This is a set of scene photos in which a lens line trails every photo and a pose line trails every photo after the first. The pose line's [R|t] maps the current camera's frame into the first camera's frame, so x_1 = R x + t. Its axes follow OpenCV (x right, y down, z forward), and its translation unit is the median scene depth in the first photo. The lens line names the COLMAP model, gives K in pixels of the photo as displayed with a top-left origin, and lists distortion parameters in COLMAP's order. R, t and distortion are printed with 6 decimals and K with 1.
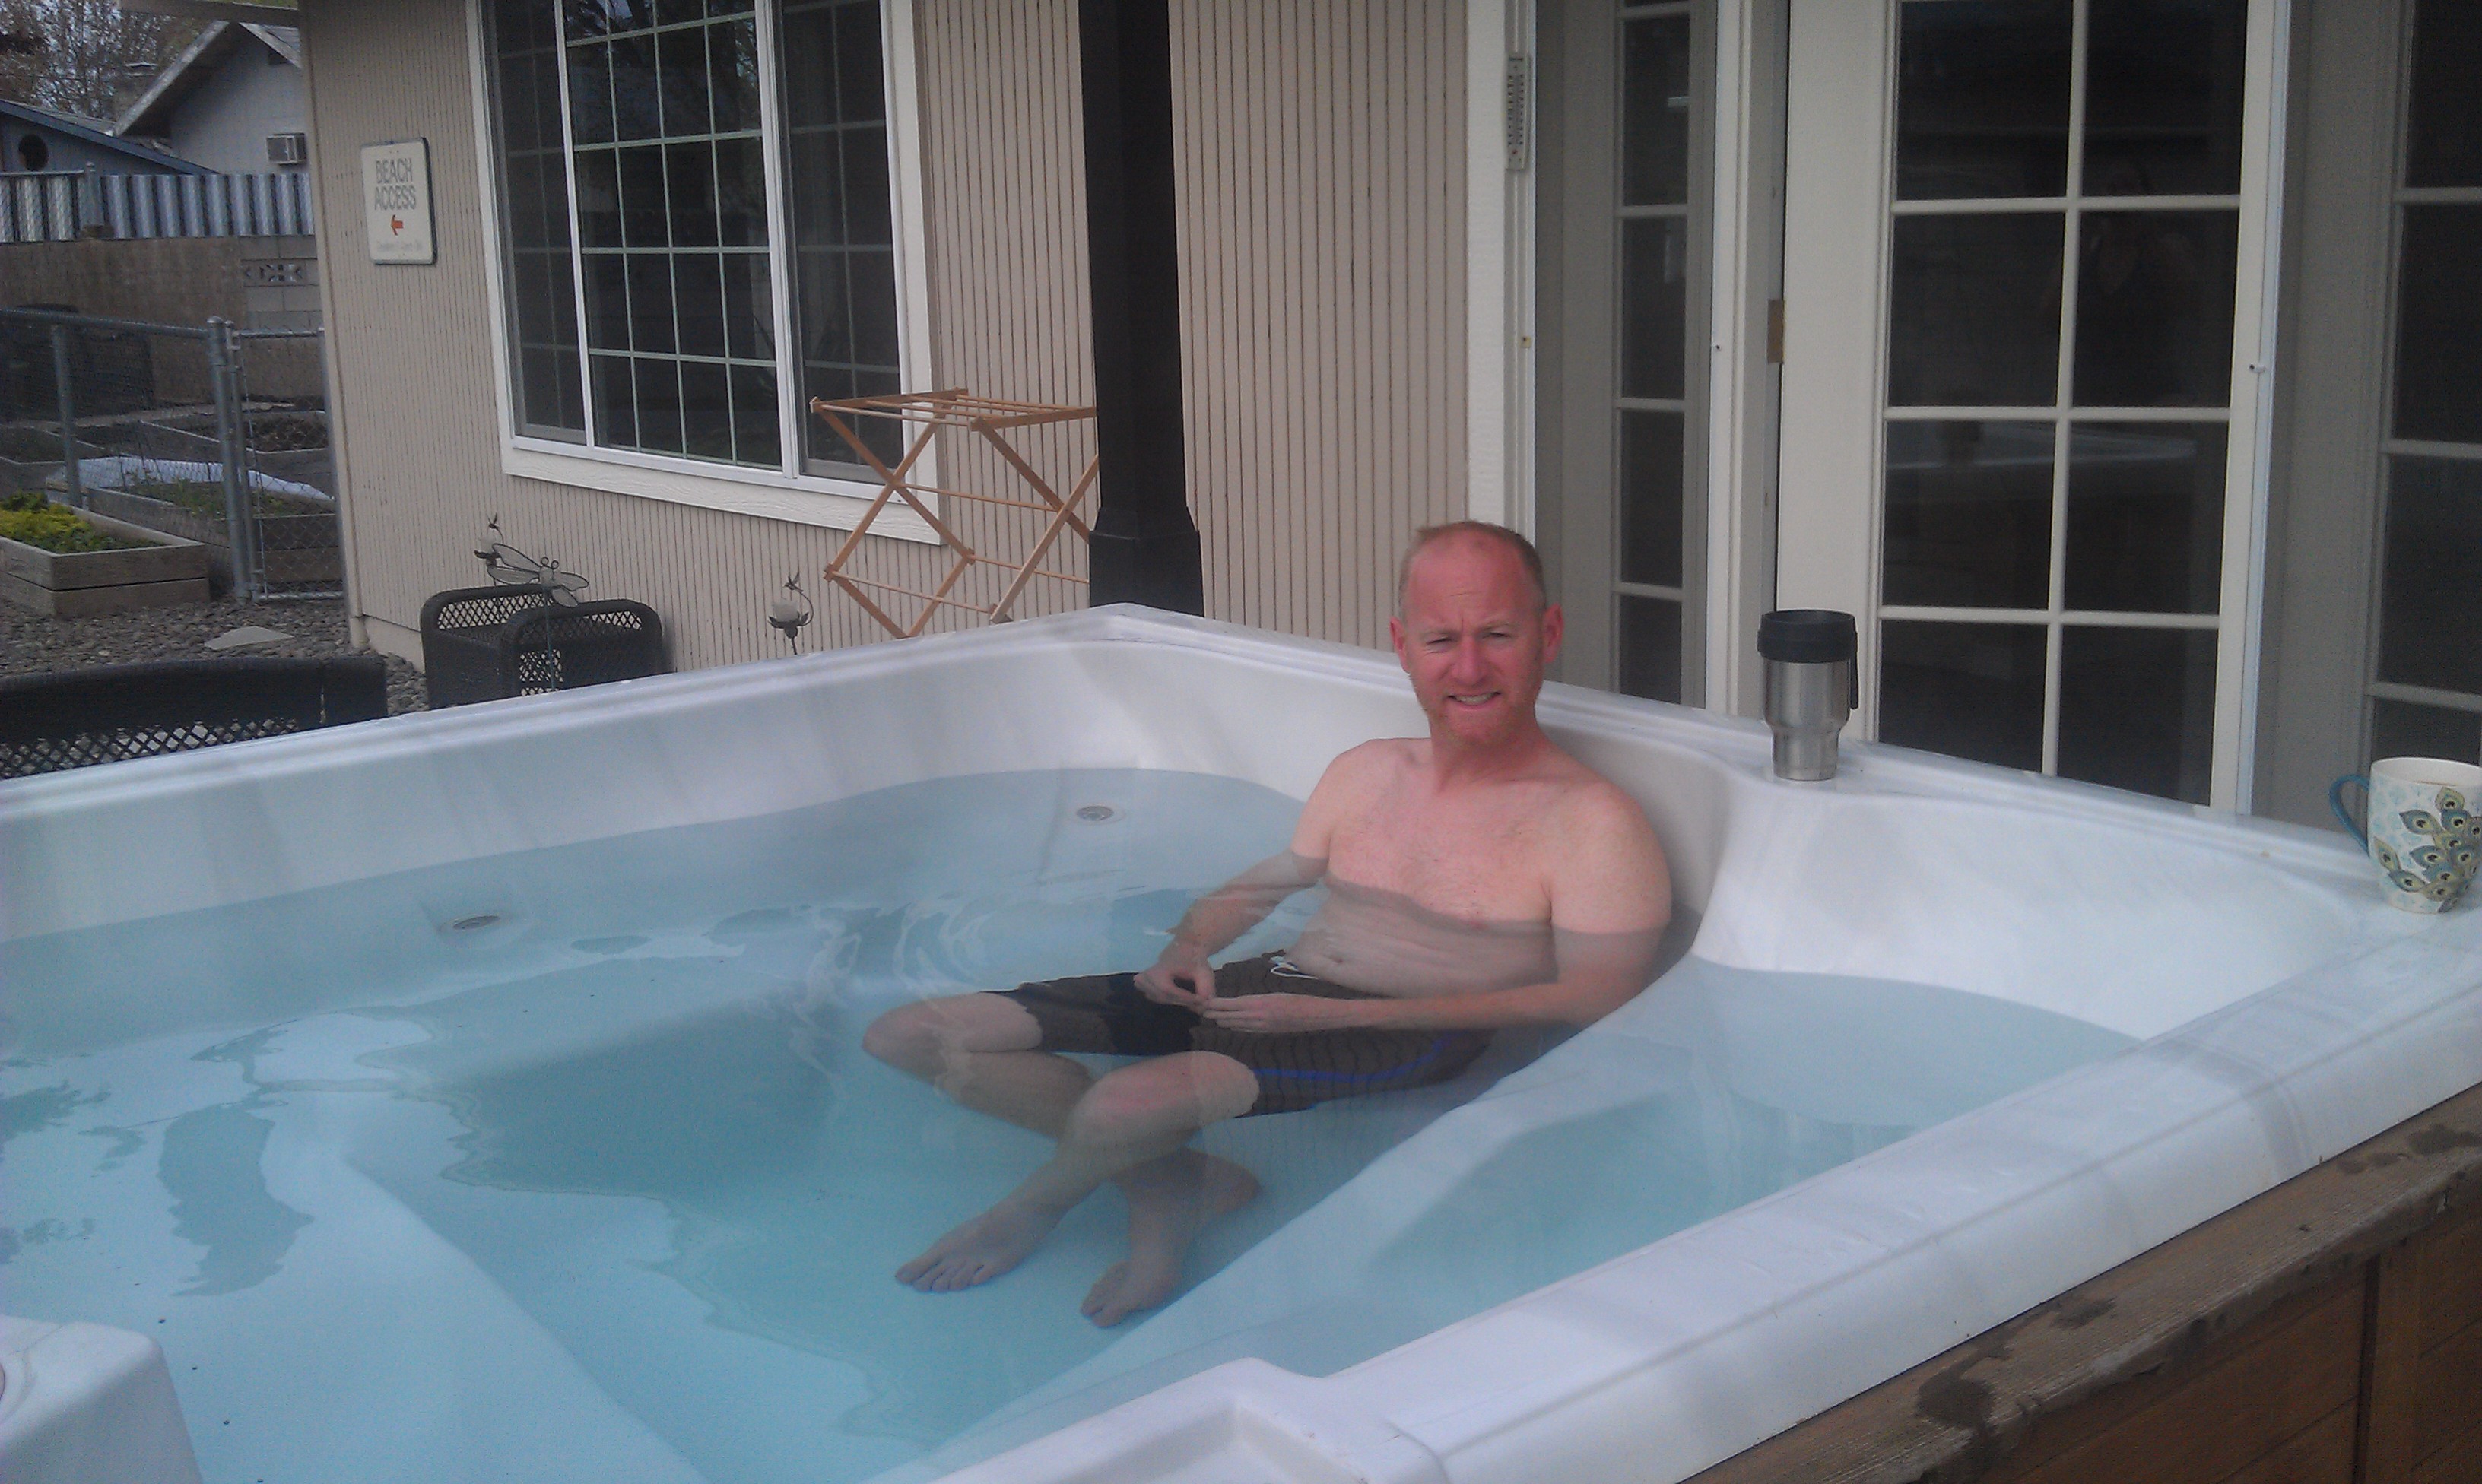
lens RADIAL K [[2397.3, 0, 1230.9], [0, 2397.3, 675.3], [0, 0, 1]] dist [0.160285, -0.447671]
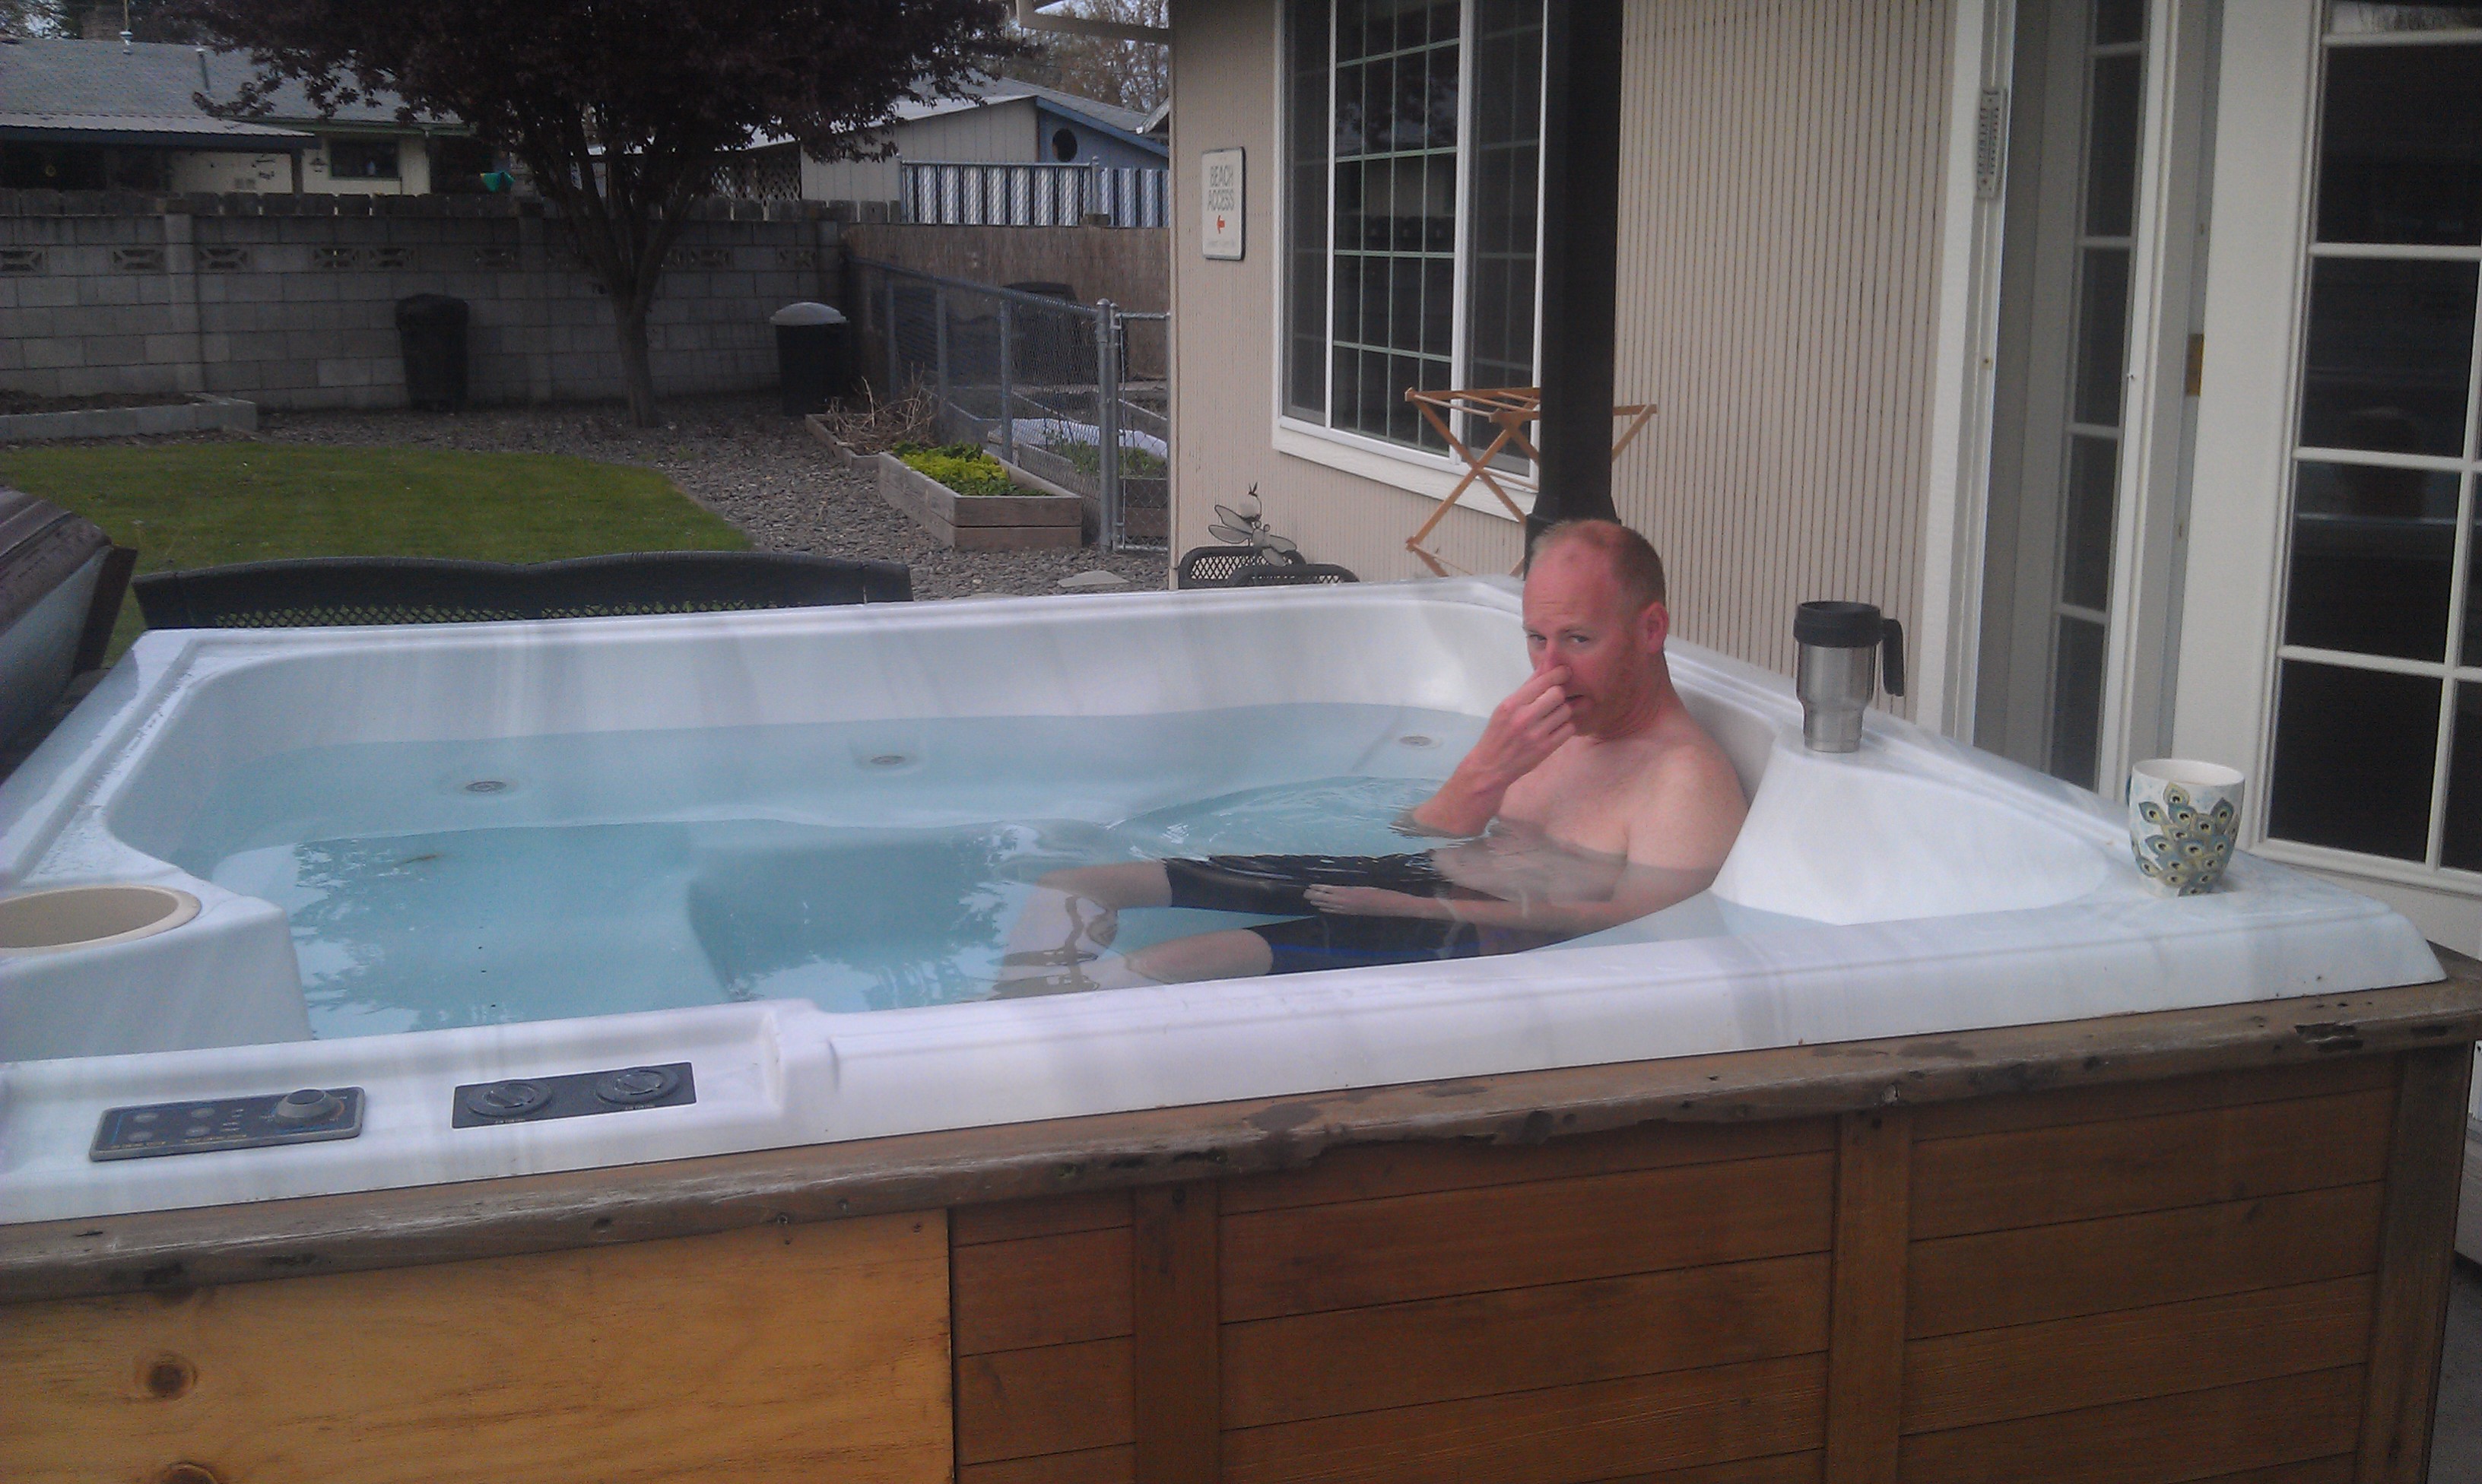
lens RADIAL K [[2377.1, 0, 1250.4], [0, 2377.1, 682.8], [0, 0, 1]] dist [0.172474, -0.468021]
pose [[0.928393, 0.101716, -0.357408, 0.233706], [-0.101257, 0.994658, 0.020052, 0.009980], [0.357538, 0.017574, 0.933733, -0.083710]]
